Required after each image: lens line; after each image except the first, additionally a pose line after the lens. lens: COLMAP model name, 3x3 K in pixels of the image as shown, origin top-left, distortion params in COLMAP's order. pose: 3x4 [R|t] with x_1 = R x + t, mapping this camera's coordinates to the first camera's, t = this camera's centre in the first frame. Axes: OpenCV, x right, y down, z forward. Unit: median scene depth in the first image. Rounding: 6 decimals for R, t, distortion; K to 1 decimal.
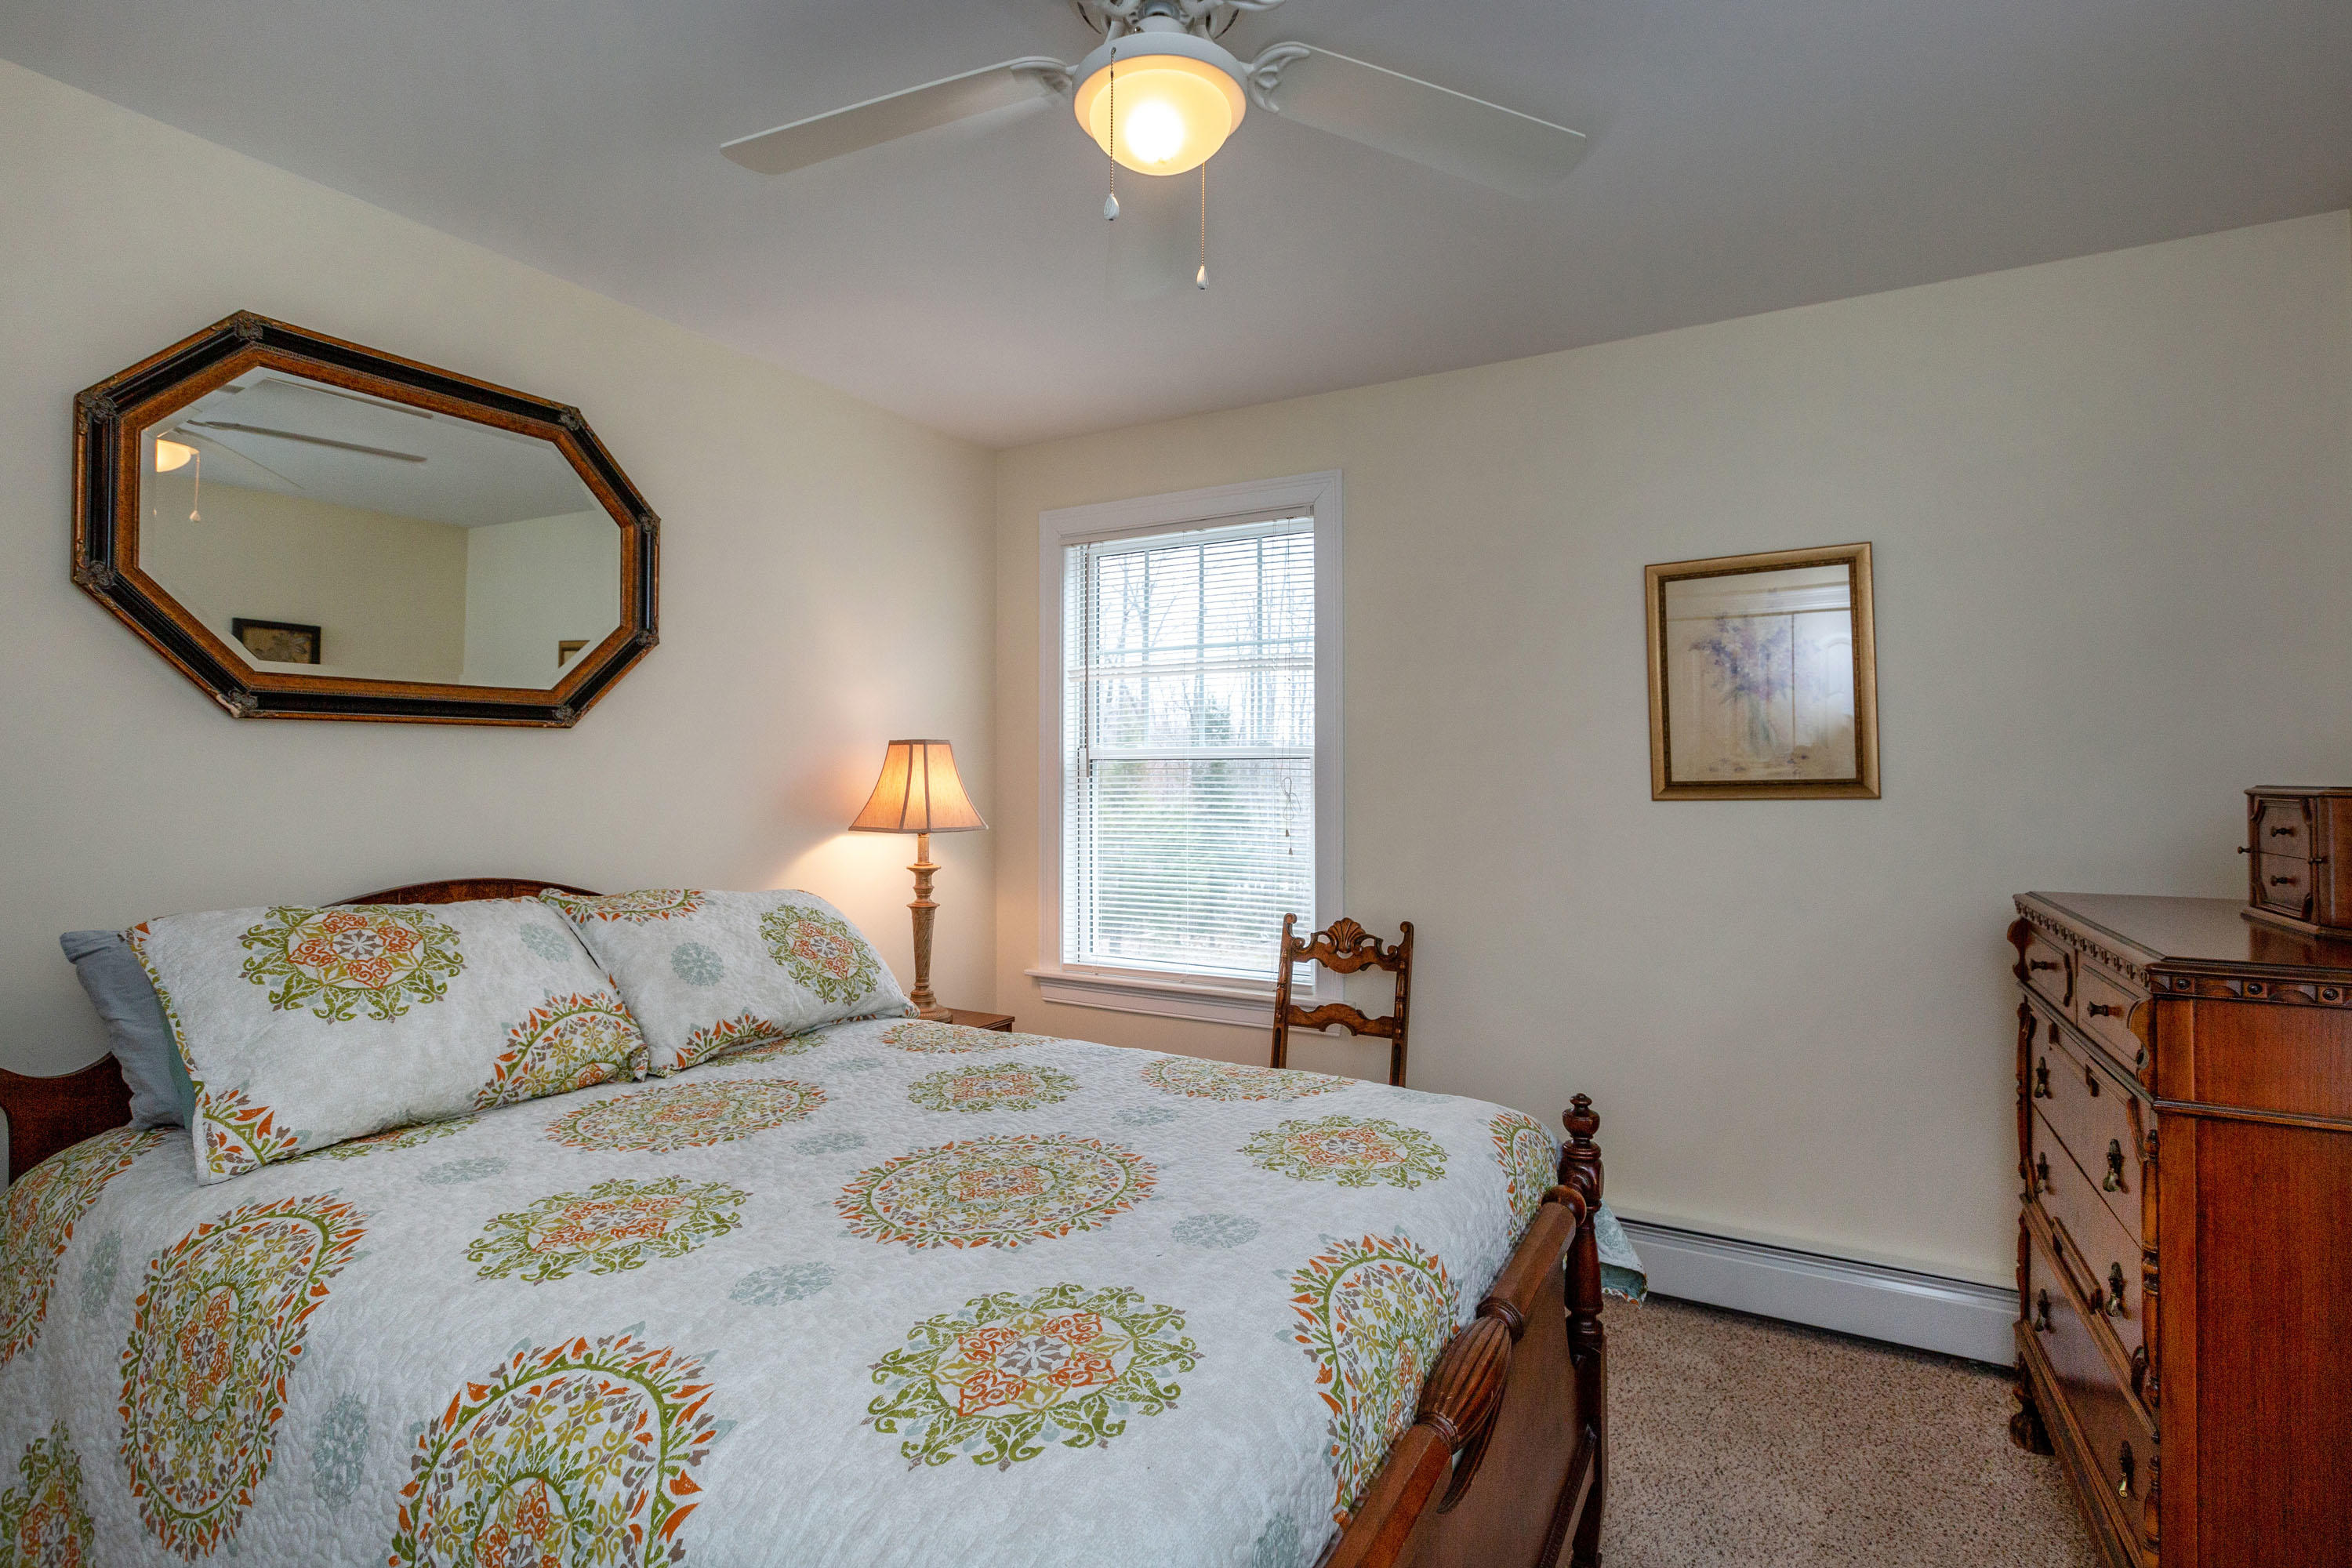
lens RADIAL K [[1071.8, 0, 1180.2], [0, 1071.8, 770.4], [0, 0, 1]] dist [-0.001466, -0.000376]
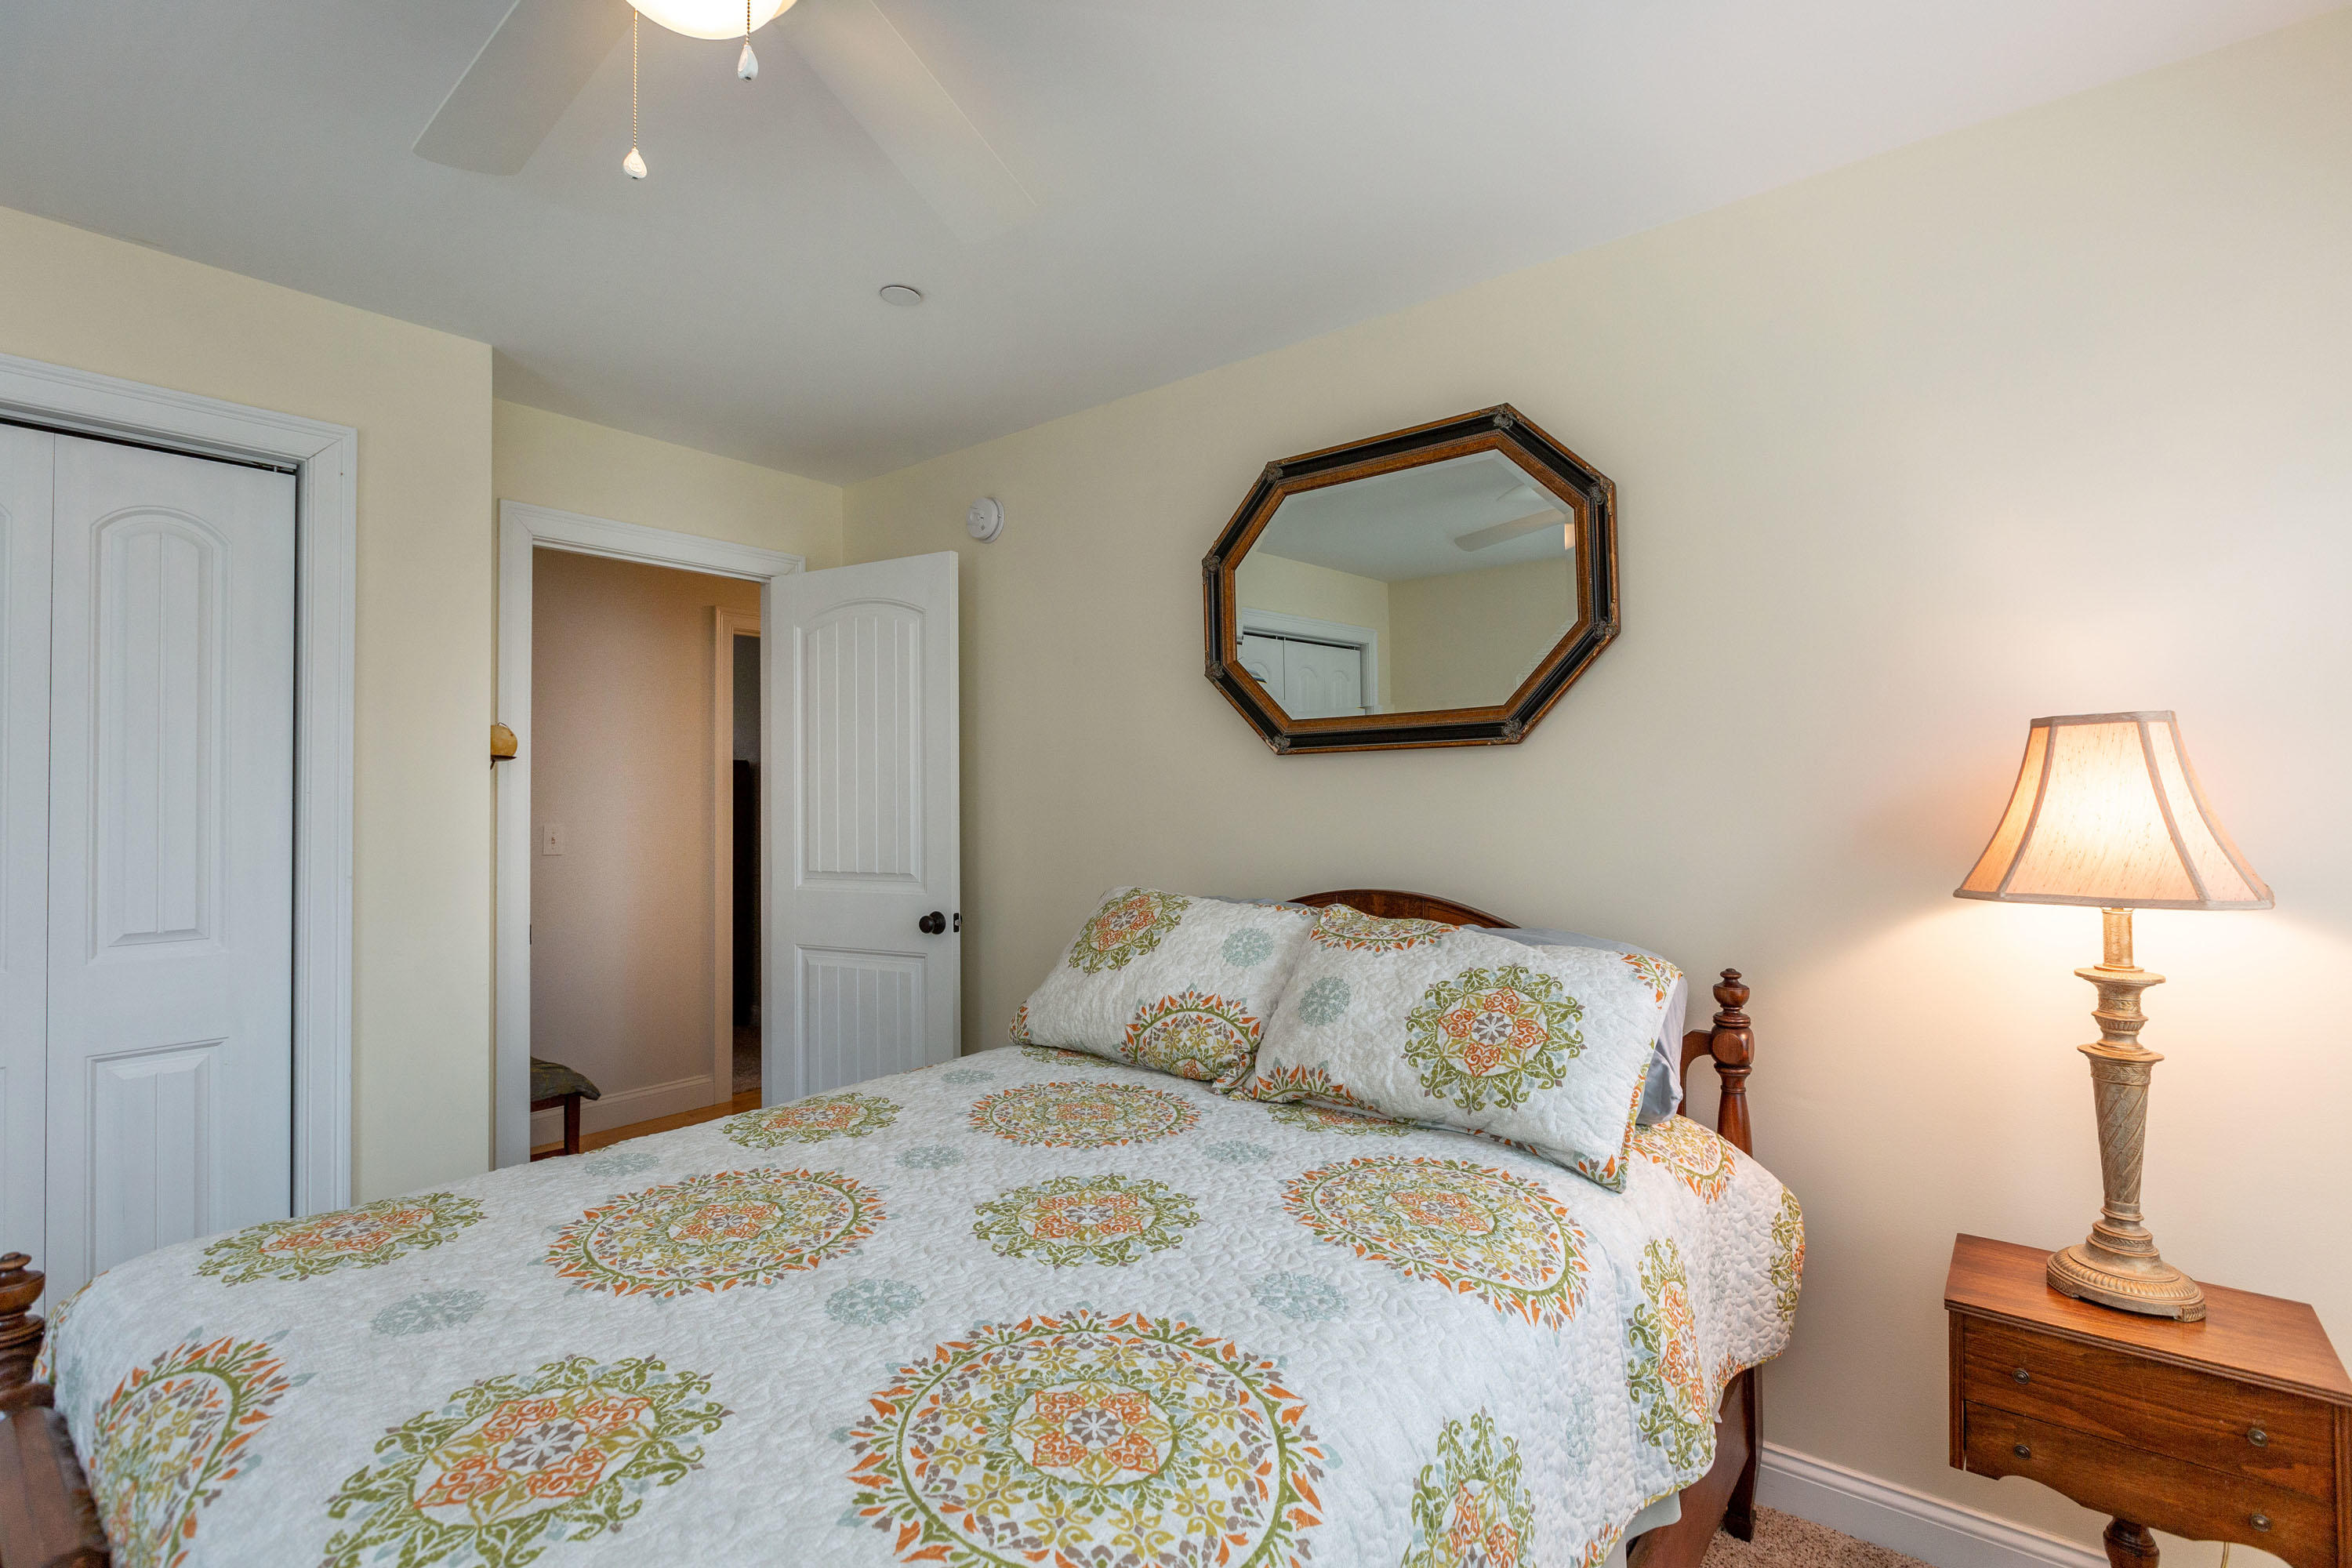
lens RADIAL K [[1071.8, 0, 1177.1], [0, 1071.8, 776.3], [0, 0, 1]] dist [-0.001466, -0.000376]
pose [[-0.141967, -0.020066, -0.989668, 0.405367], [0.011855, 0.999688, -0.021970, 0.006028], [0.989800, -0.014851, -0.141685, 0.850713]]
